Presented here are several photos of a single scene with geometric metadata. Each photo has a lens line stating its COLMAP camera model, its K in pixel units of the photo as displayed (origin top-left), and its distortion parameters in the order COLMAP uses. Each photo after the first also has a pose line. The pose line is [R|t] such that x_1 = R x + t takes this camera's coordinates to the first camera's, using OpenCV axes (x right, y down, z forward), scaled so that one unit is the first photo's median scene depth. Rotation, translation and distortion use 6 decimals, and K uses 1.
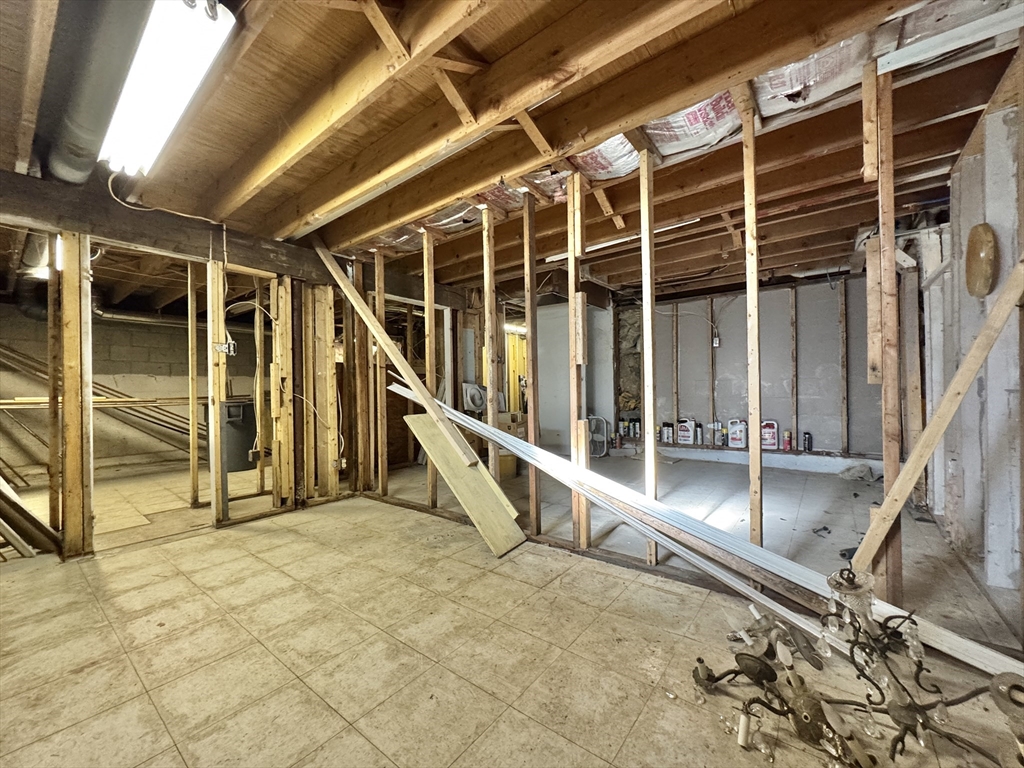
lens RADIAL K [[409.0, 0, 514.1], [0, 409.0, 386.9], [0, 0, 1]] dist [-0.002067, 0.000481]
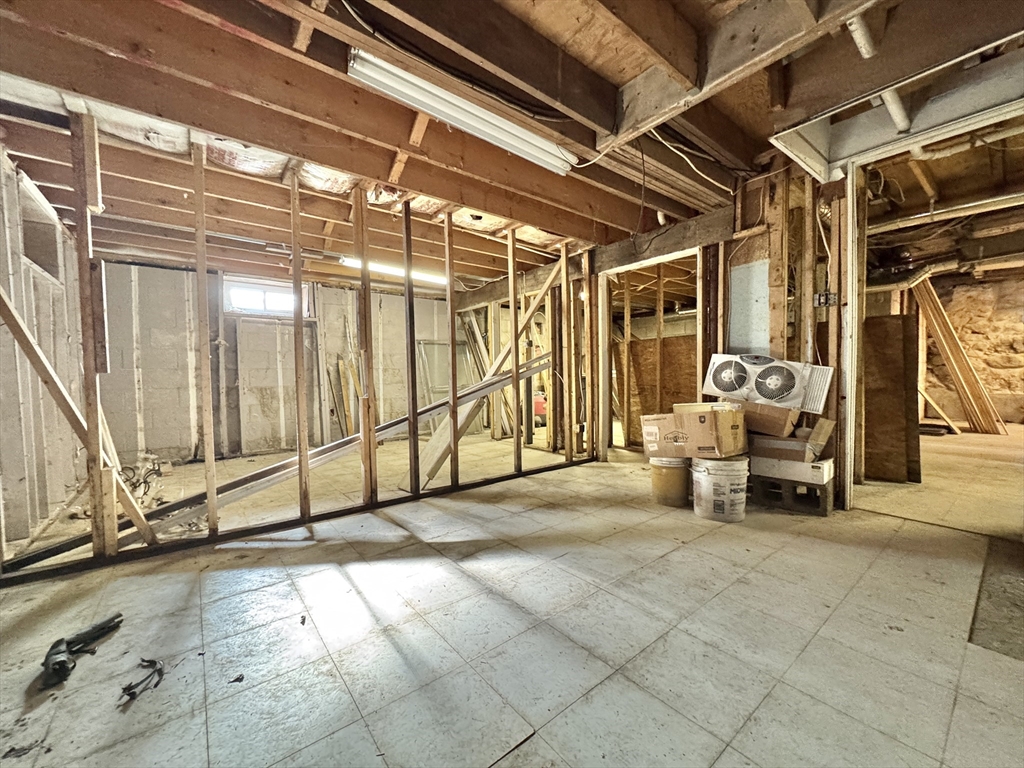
lens RADIAL K [[409.0, 0, 514.1], [0, 409.0, 386.9], [0, 0, 1]] dist [-0.002067, 0.000481]
pose [[-0.239247, 0.049487, -0.969697, 1.688343], [0.028764, 0.998623, 0.043866, 0.011200], [0.970533, -0.017398, -0.240341, 2.366646]]
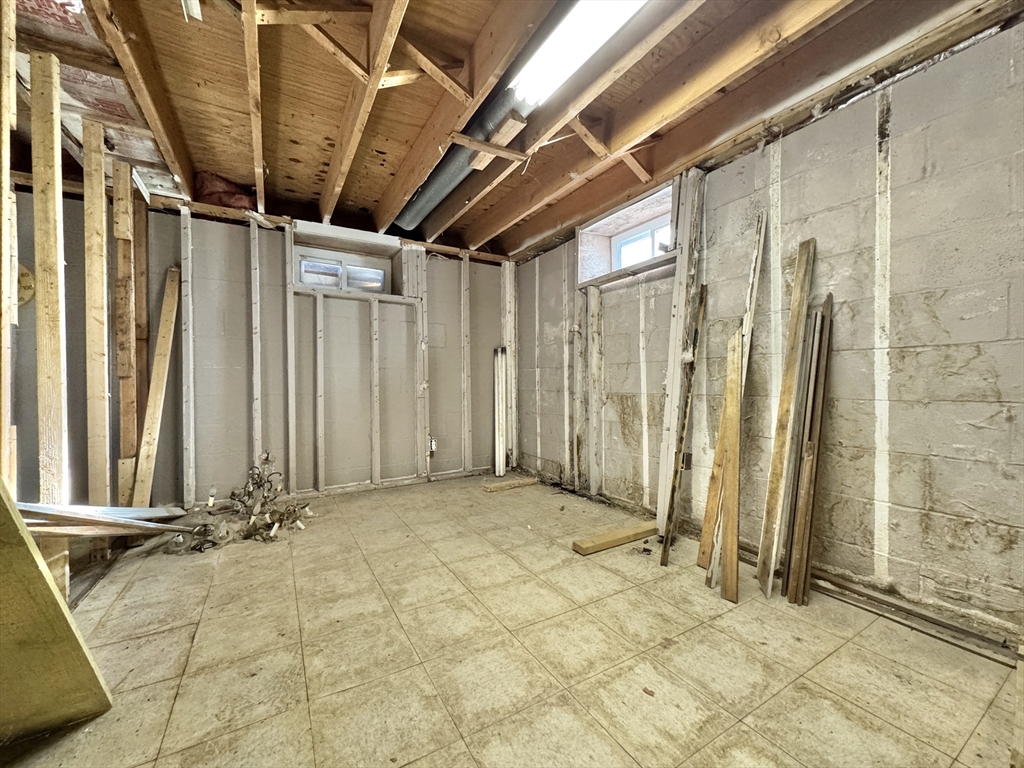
lens RADIAL K [[409.0, 0, 514.1], [0, 409.0, 386.9], [0, 0, 1]] dist [-0.002067, 0.000481]
pose [[-0.929667, 0.020309, 0.367841, -0.912689], [0.018599, 0.999793, -0.008192, 0.063621], [-0.367931, -0.000775, -0.929853, 1.721693]]
